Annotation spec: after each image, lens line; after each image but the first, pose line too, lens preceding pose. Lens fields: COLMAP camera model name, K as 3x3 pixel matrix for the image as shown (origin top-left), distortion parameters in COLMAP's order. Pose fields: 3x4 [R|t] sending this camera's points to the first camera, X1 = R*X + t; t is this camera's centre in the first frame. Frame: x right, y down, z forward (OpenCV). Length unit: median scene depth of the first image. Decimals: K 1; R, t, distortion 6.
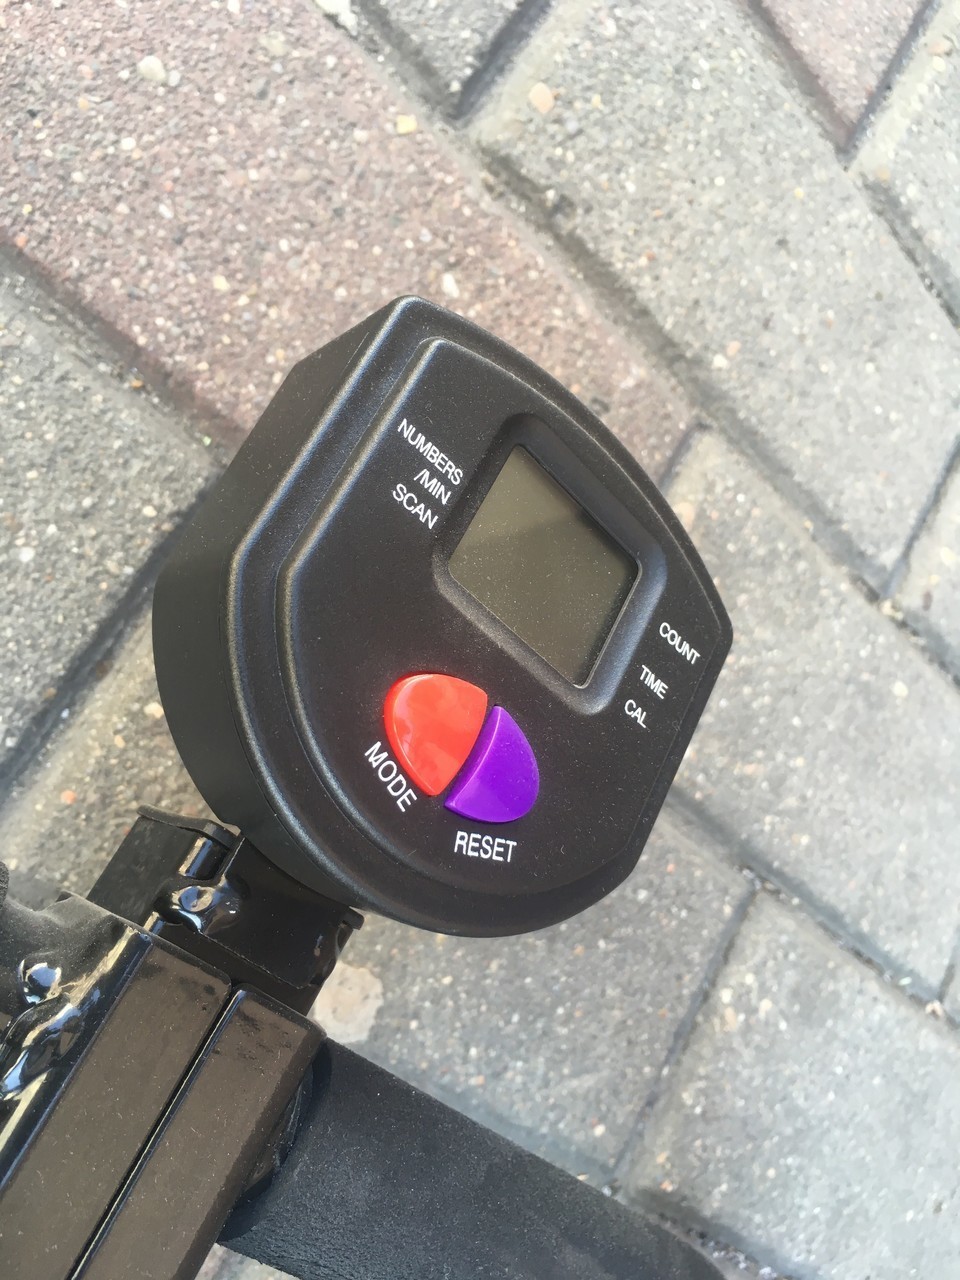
lens RADIAL K [[1085.5, 0, 511.5], [0, 1085.5, 638.8], [0, 0, 1]] dist [0.088660, -0.146305]
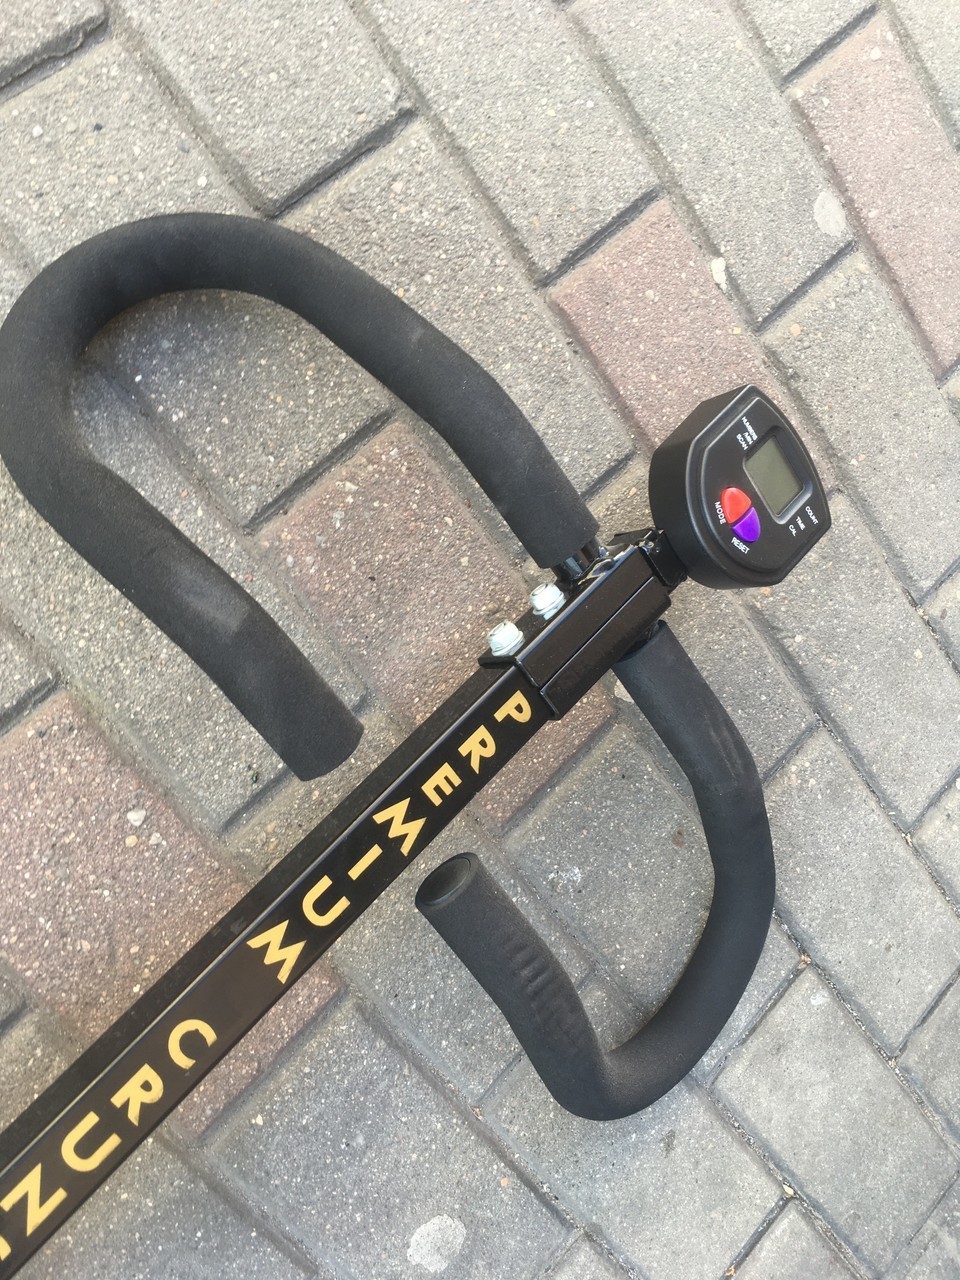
lens RADIAL K [[1085.5, 0, 511.5], [0, 1085.5, 638.8], [0, 0, 1]] dist [0.088660, -0.146305]
pose [[0.967136, 0.219627, -0.128111, -0.108799], [-0.235640, 0.963489, -0.127135, 0.543472], [0.095511, 0.153145, 0.983577, -1.173869]]
